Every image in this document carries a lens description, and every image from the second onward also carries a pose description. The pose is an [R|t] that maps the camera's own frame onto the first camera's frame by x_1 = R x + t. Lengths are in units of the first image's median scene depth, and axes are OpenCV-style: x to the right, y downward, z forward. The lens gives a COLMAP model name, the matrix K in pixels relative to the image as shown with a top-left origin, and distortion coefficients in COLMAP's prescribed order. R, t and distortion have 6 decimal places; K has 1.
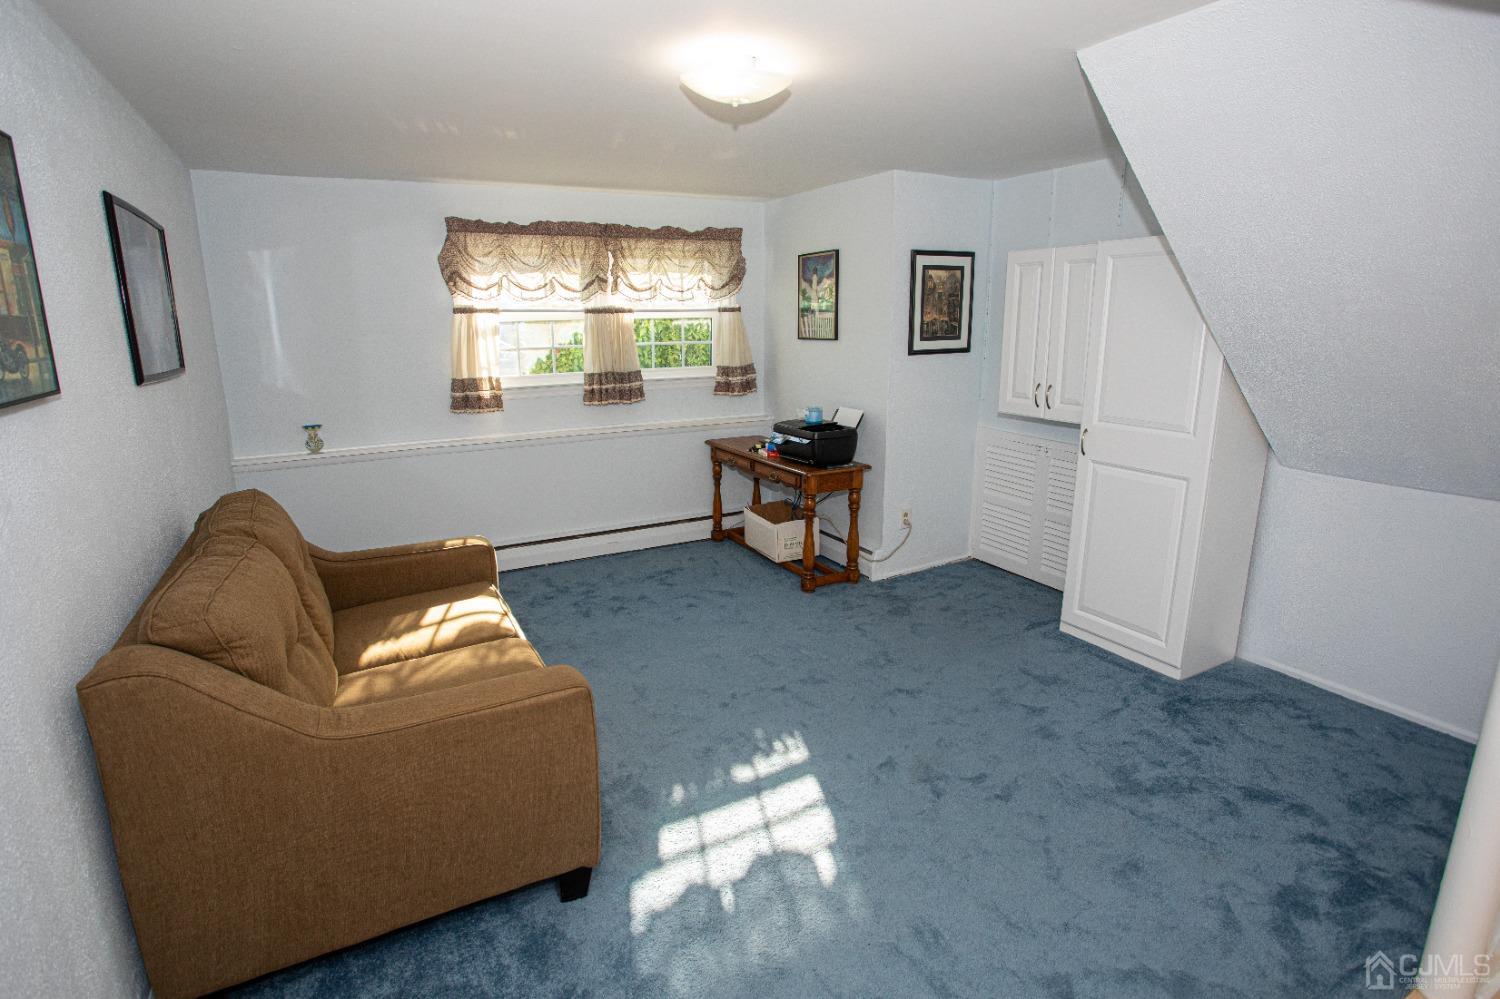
lens RADIAL K [[736.0, 0, 742.8], [0, 736.0, 495.9], [0, 0, 1]] dist [-0.075775, 0.032104]
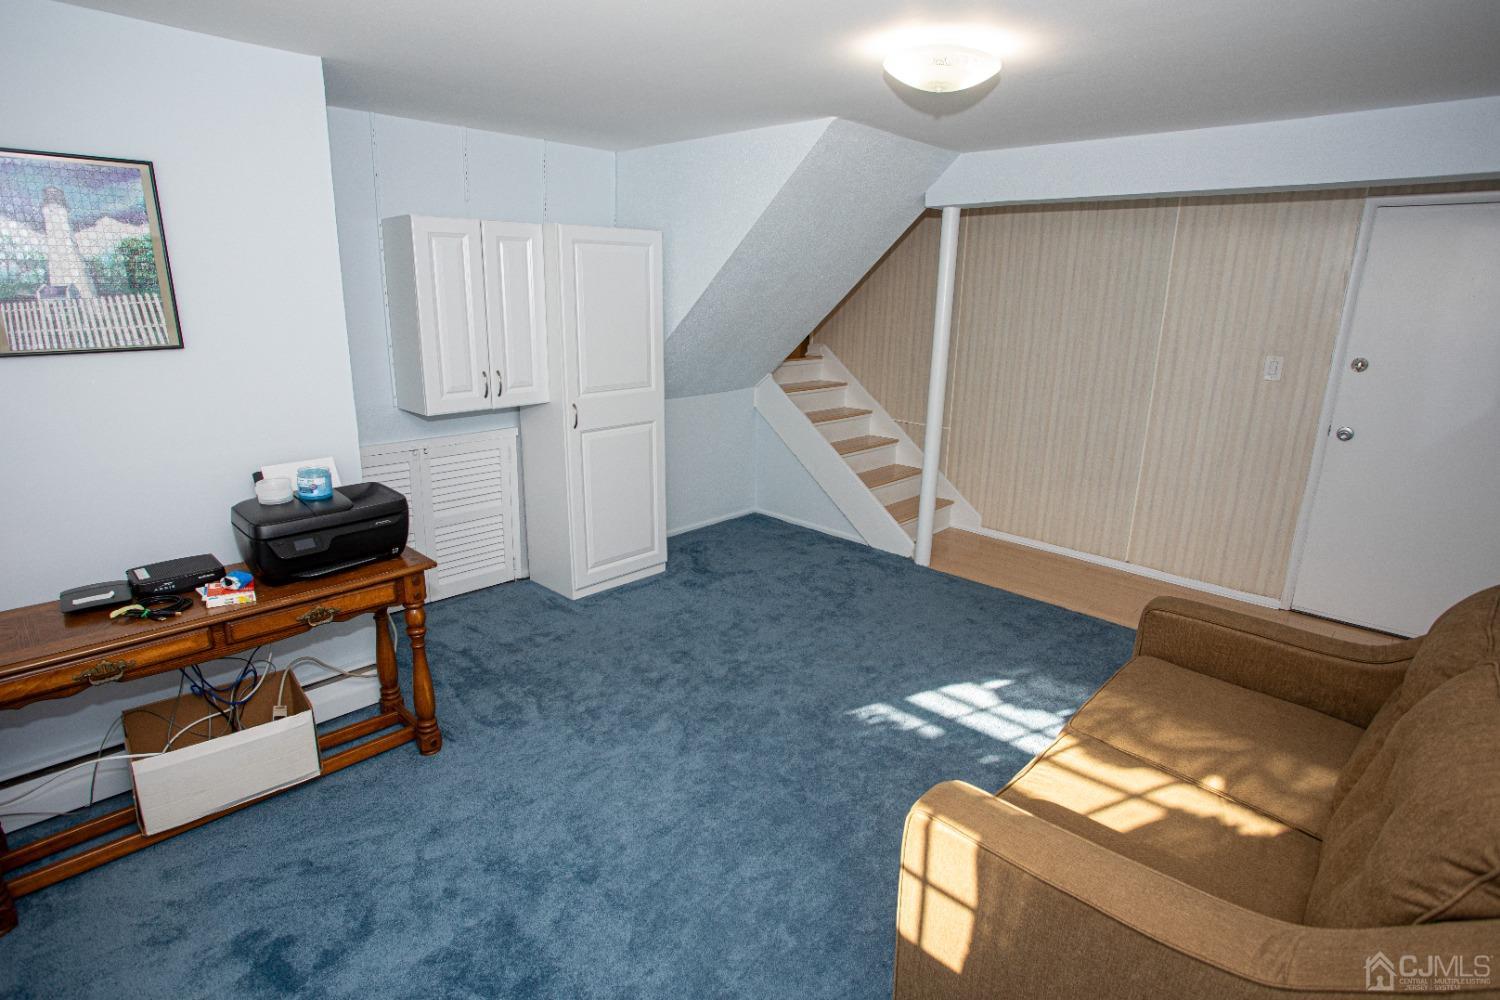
lens RADIAL K [[757.7, 0, 735.6], [0, 757.7, 494.1], [0, 0, 1]] dist [-0.091570, 0.047990]
pose [[-0.285544, -0.248915, 0.925476, -0.858775], [0.211037, 0.925646, 0.314073, -0.356586], [-0.934841, 0.284992, -0.211783, 1.409280]]
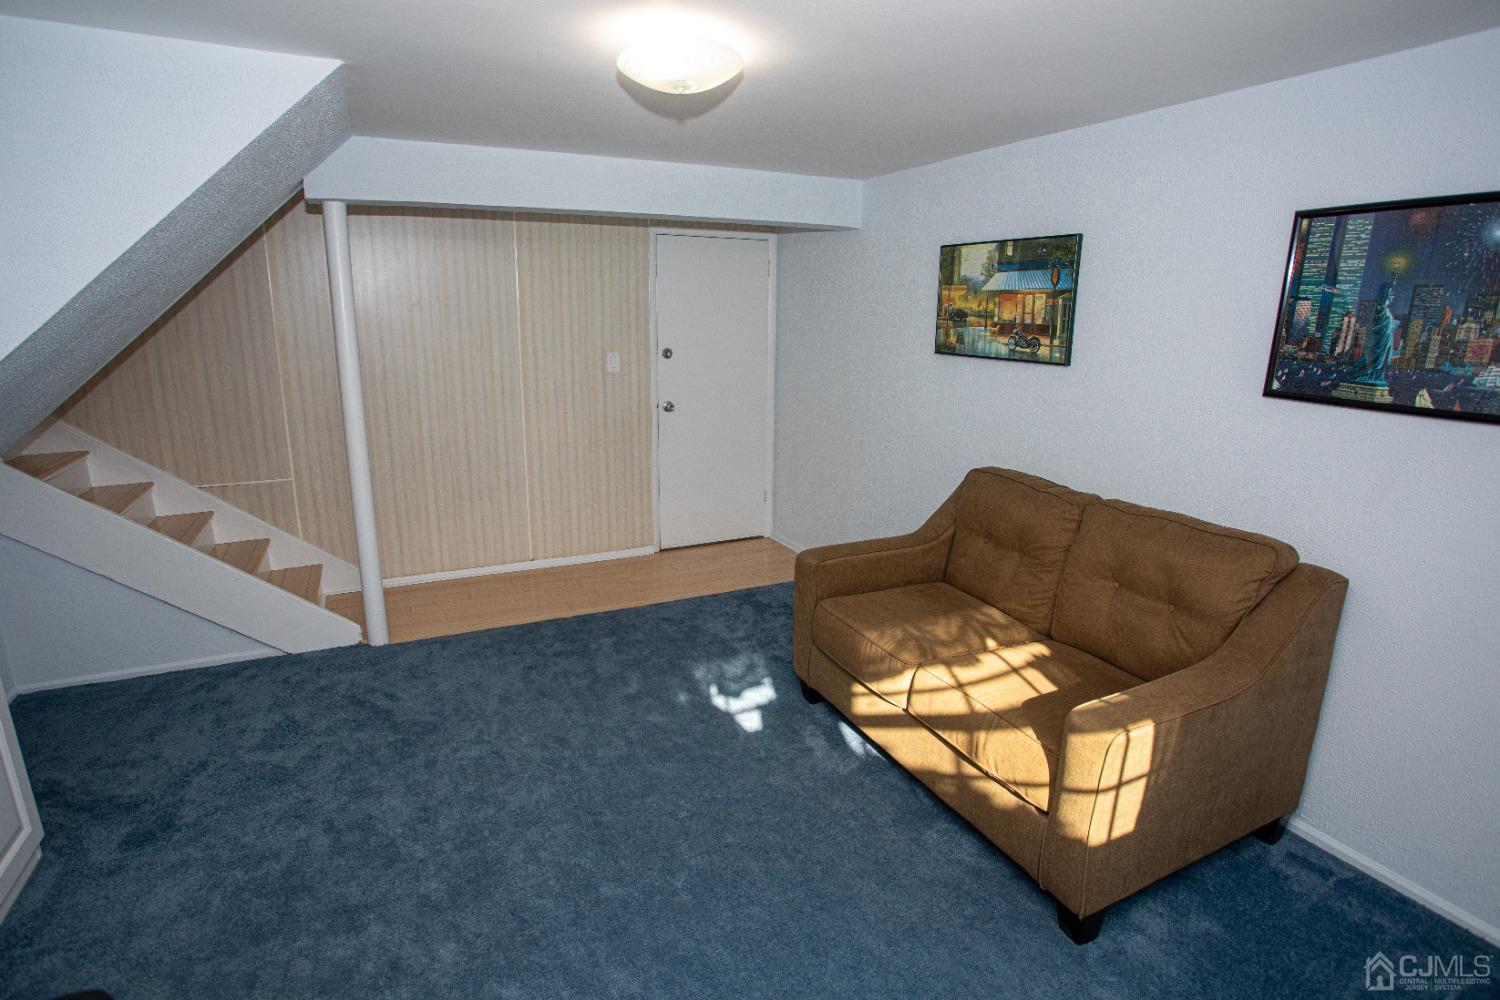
lens RADIAL K [[757.7, 0, 735.6], [0, 757.7, 494.1], [0, 0, 1]] dist [-0.091570, 0.047990]
pose [[-0.998196, -0.017474, 0.057439, -0.121485], [0.010928, 0.887846, 0.460011, -0.453894], [-0.059035, 0.459809, -0.886053, 1.760450]]
